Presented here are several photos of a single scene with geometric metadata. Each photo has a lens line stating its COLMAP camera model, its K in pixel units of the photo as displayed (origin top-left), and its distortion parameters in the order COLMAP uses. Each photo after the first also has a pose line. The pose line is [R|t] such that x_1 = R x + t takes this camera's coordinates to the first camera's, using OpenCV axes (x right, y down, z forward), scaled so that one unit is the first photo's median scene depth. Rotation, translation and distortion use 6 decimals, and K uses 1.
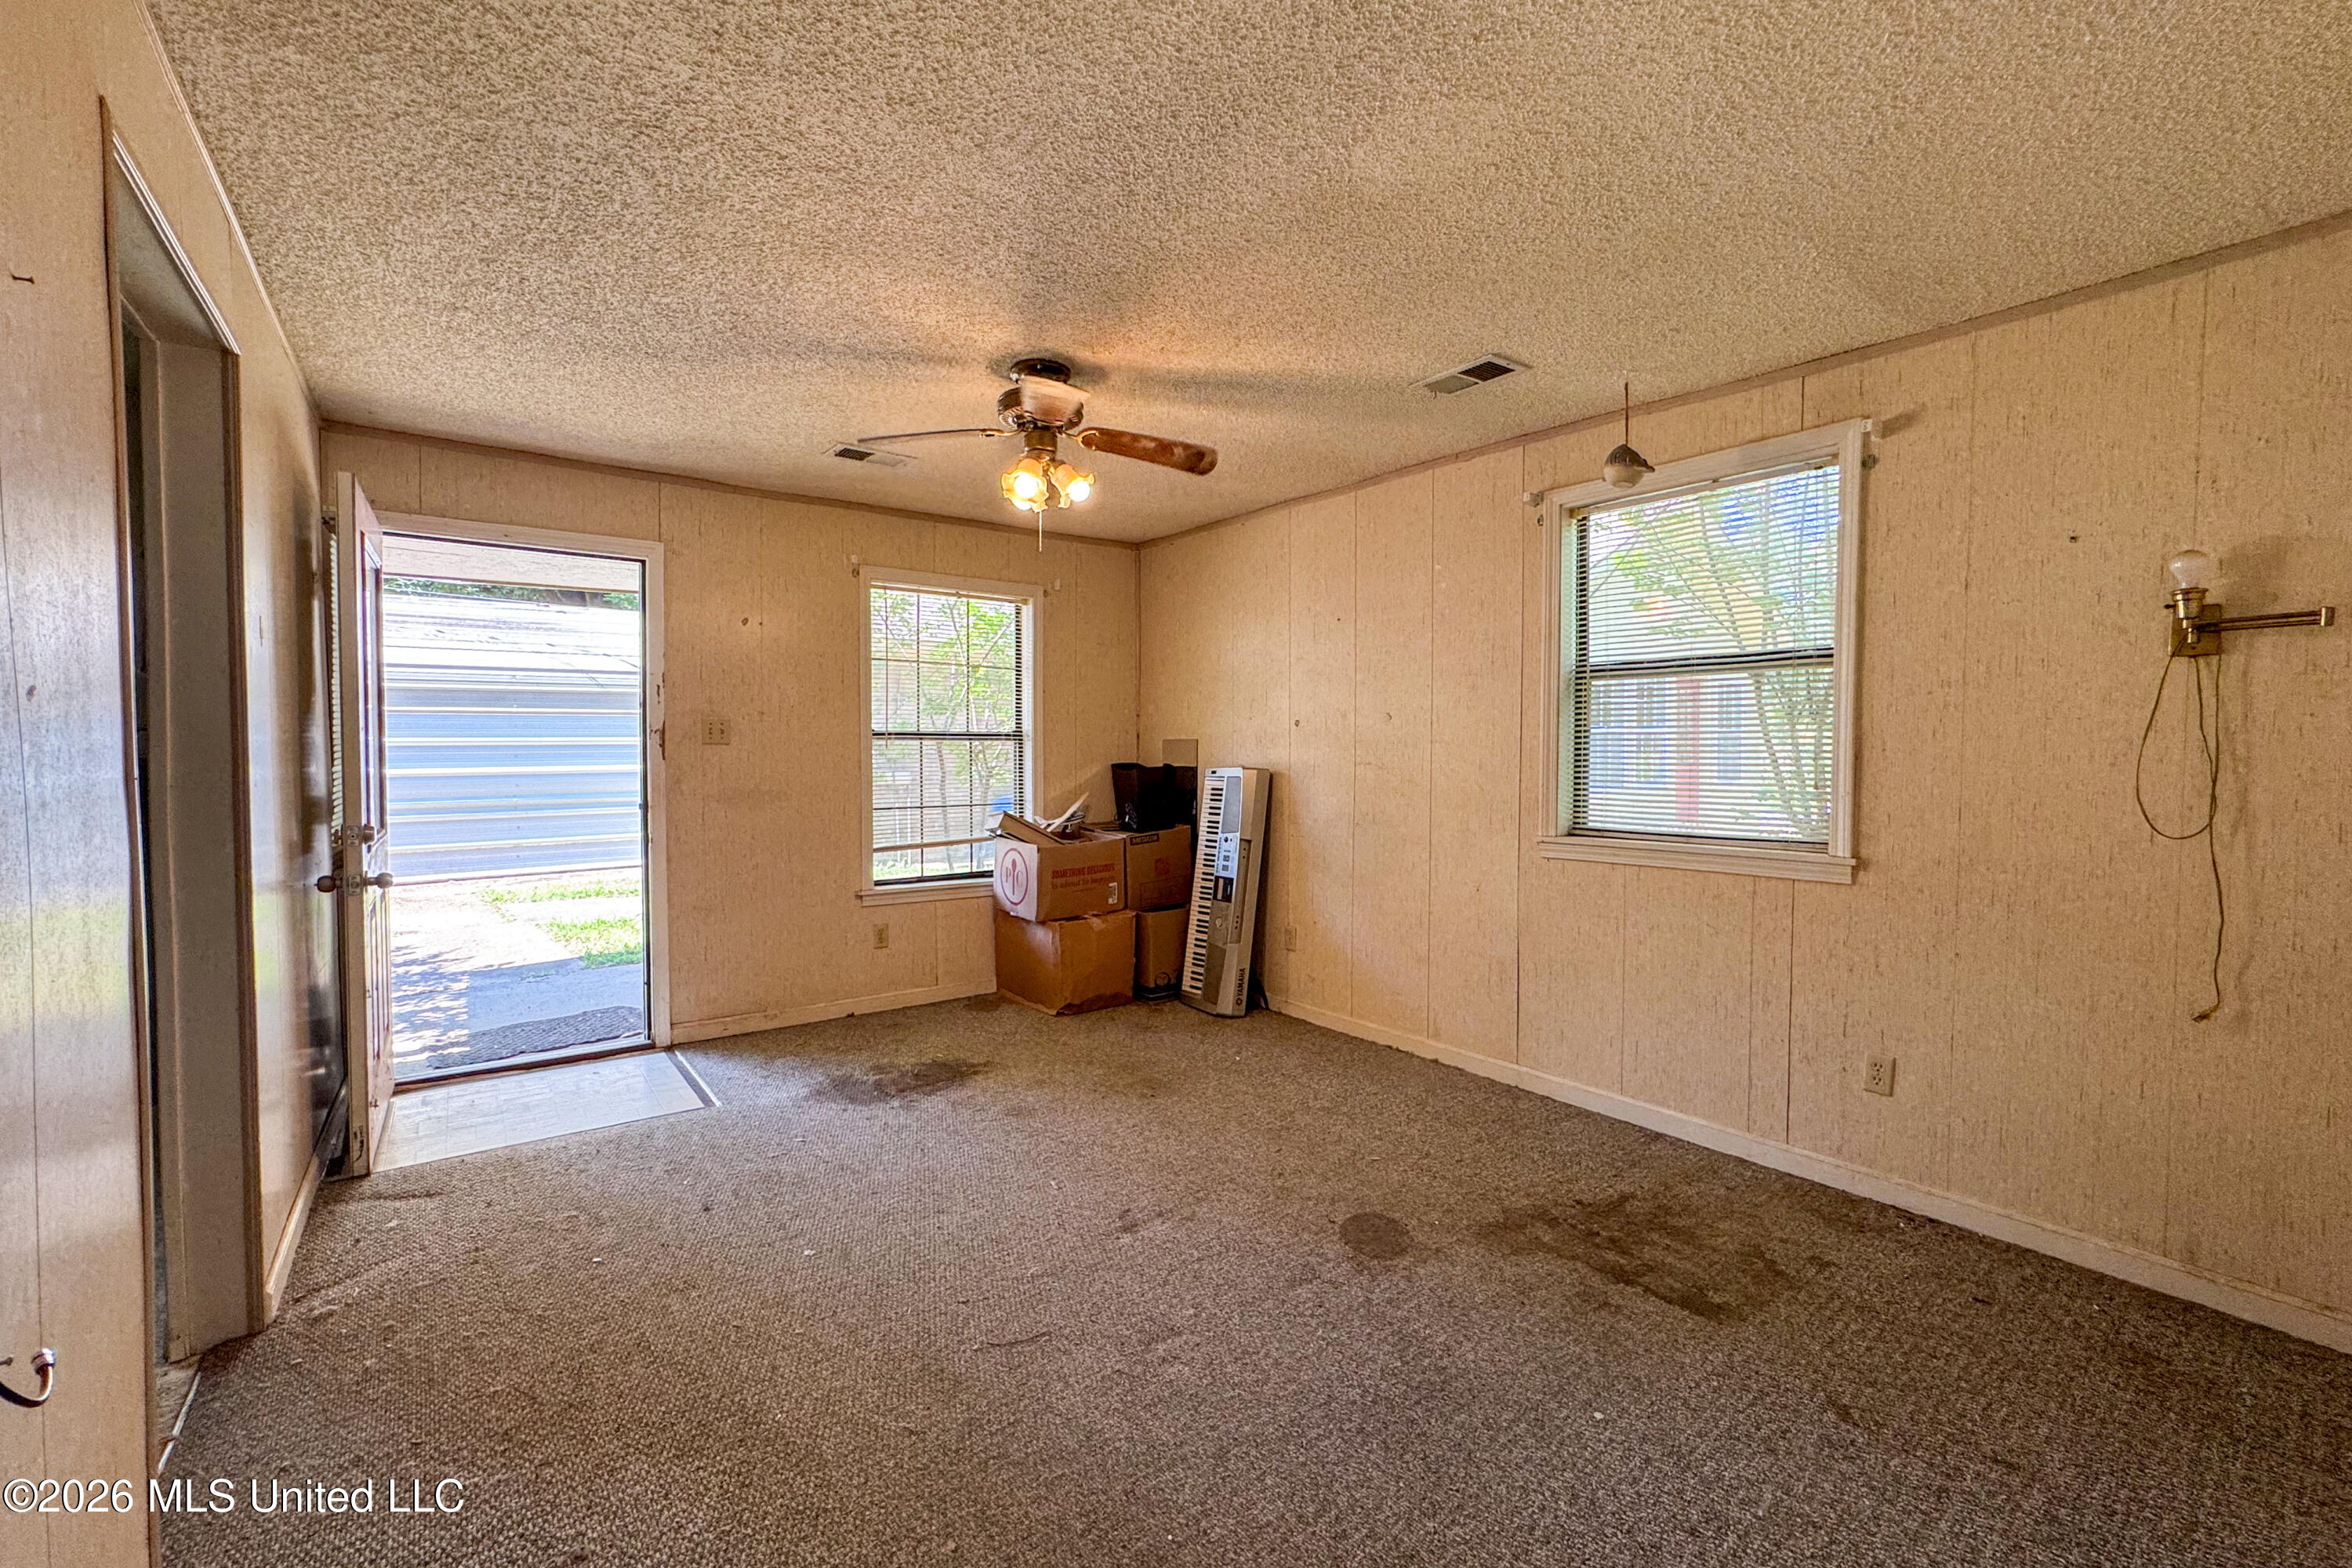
lens RADIAL K [[965.9, 0, 1176.9], [0, 965.9, 779.6], [0, 0, 1]] dist [-0.045808, 0.024076]
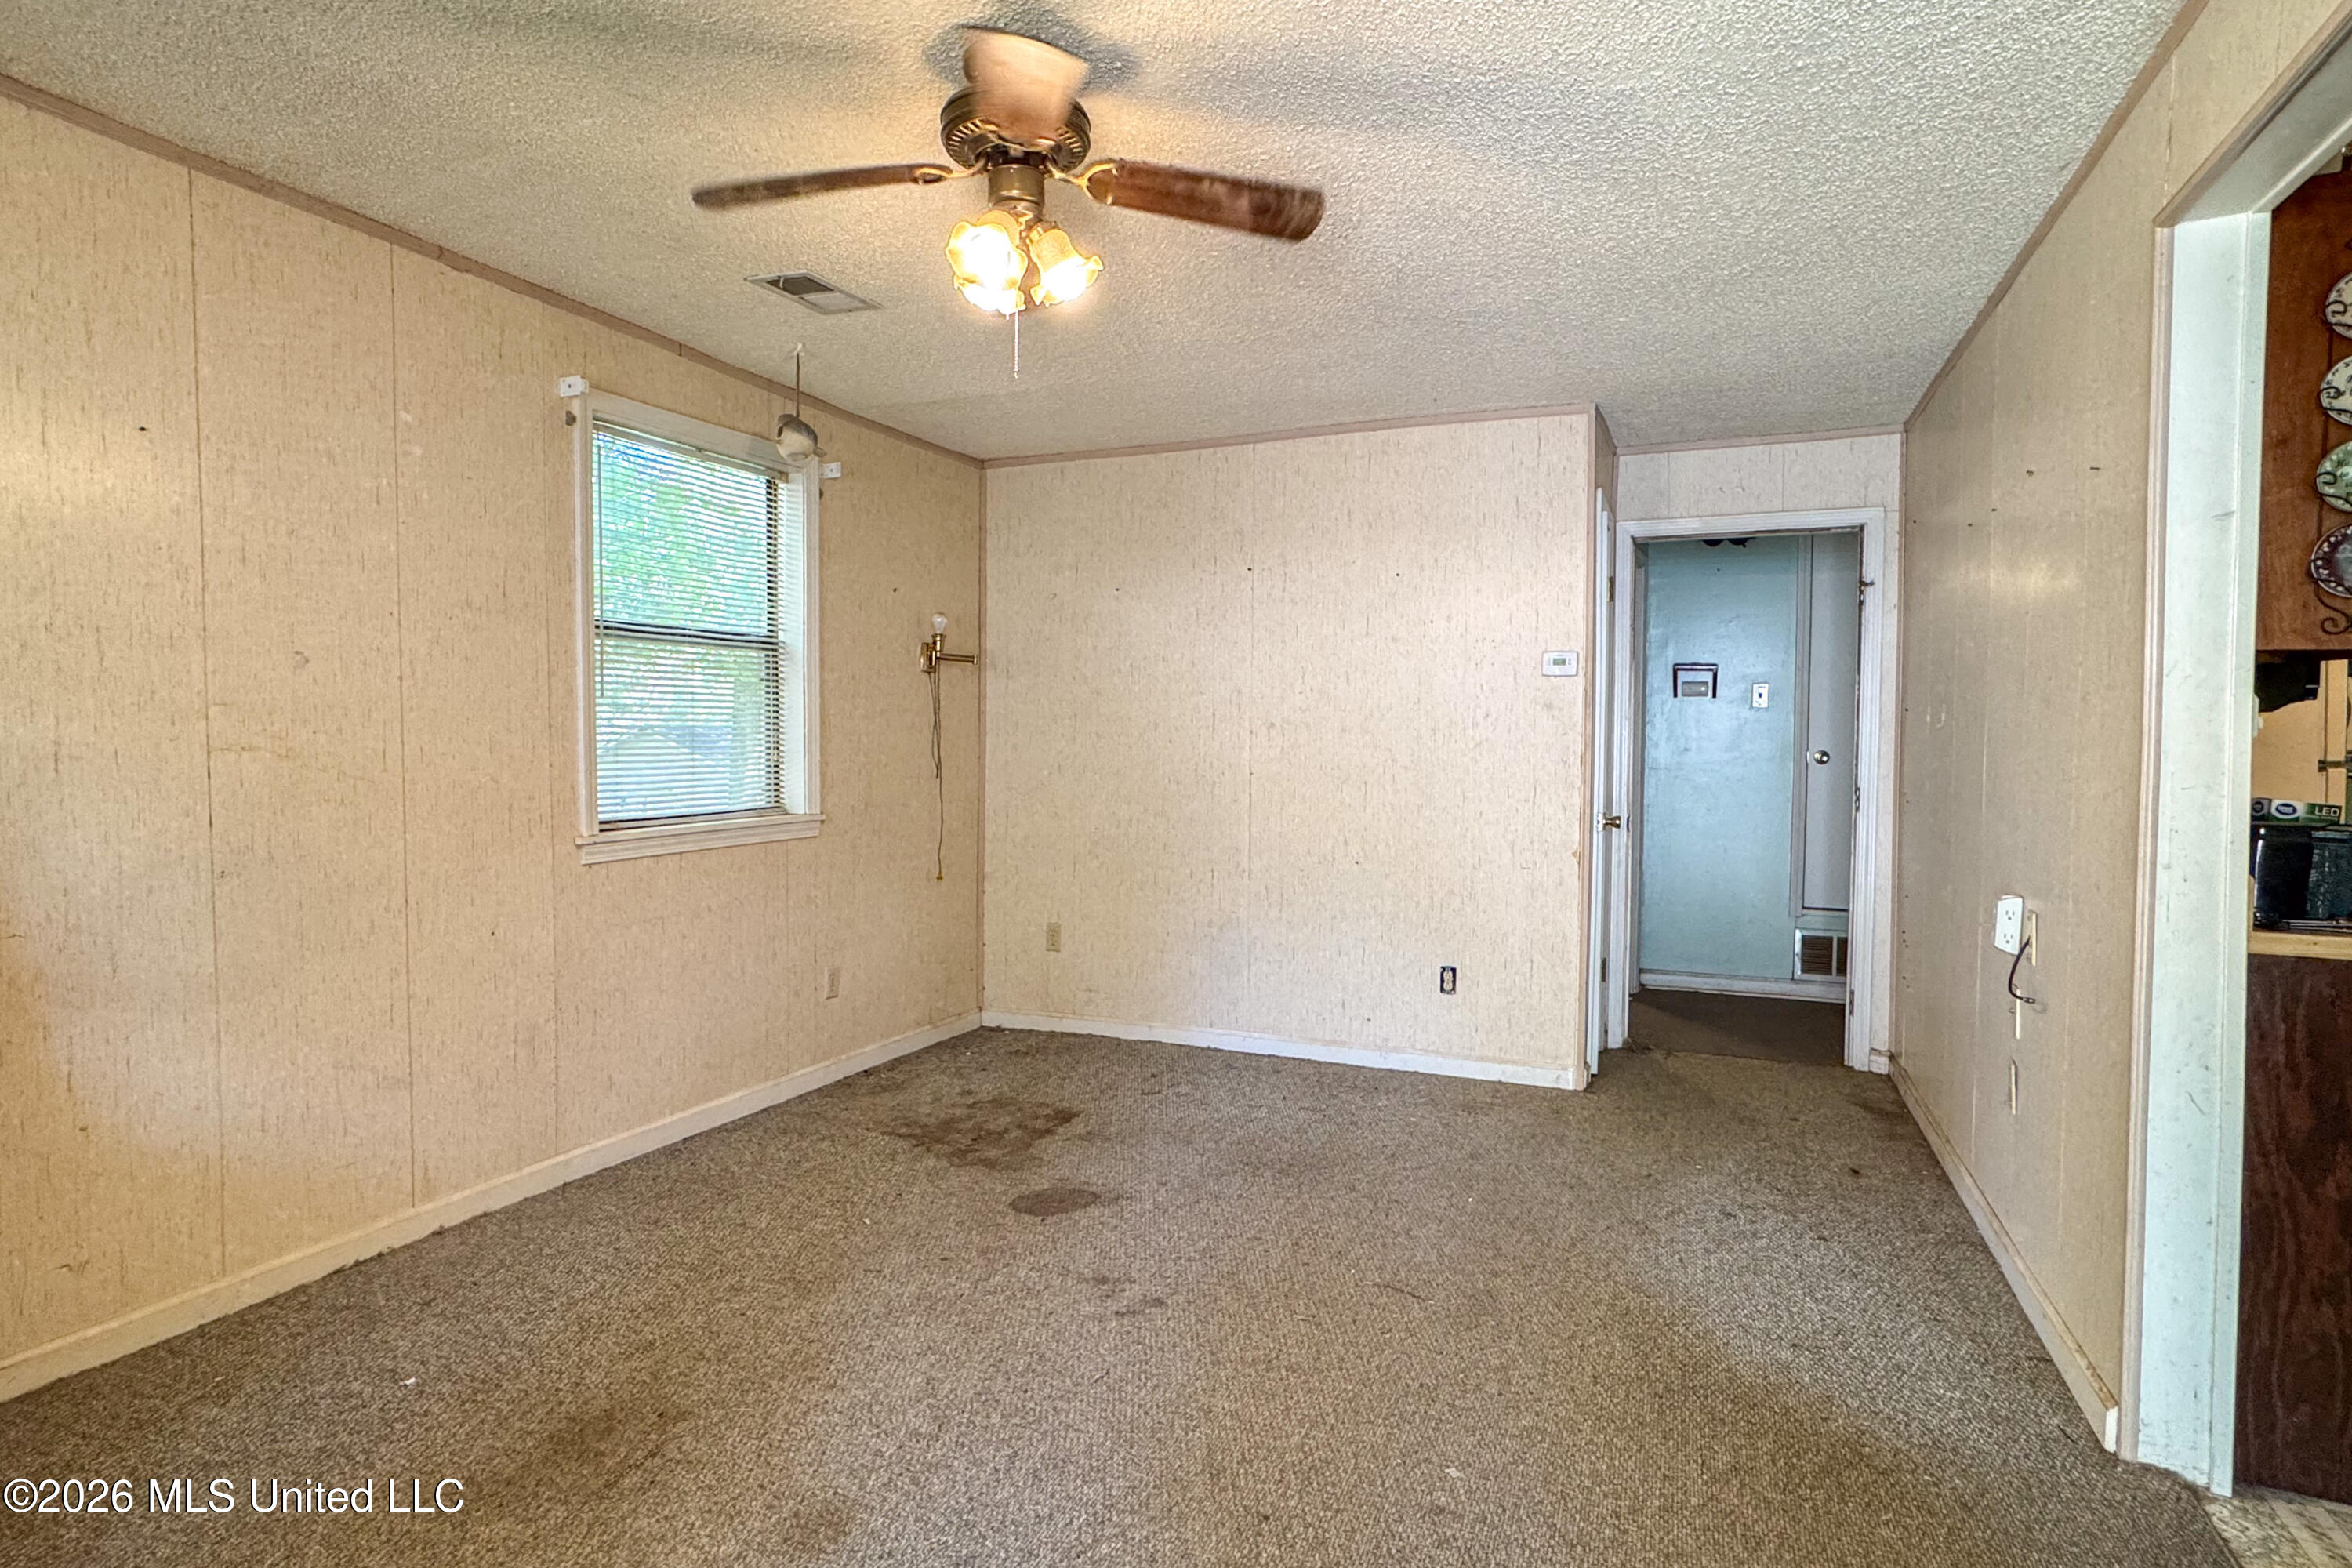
lens RADIAL K [[1143.3, 0, 1176.0], [0, 1143.3, 784.0], [0, 0, 1]] dist [-0.000354, 0.000043]
pose [[-0.467057, -0.035859, 0.883500, -0.823659], [0.020933, 0.998449, 0.051591, -0.025262], [-0.883979, 0.042590, -0.465582, 1.296717]]
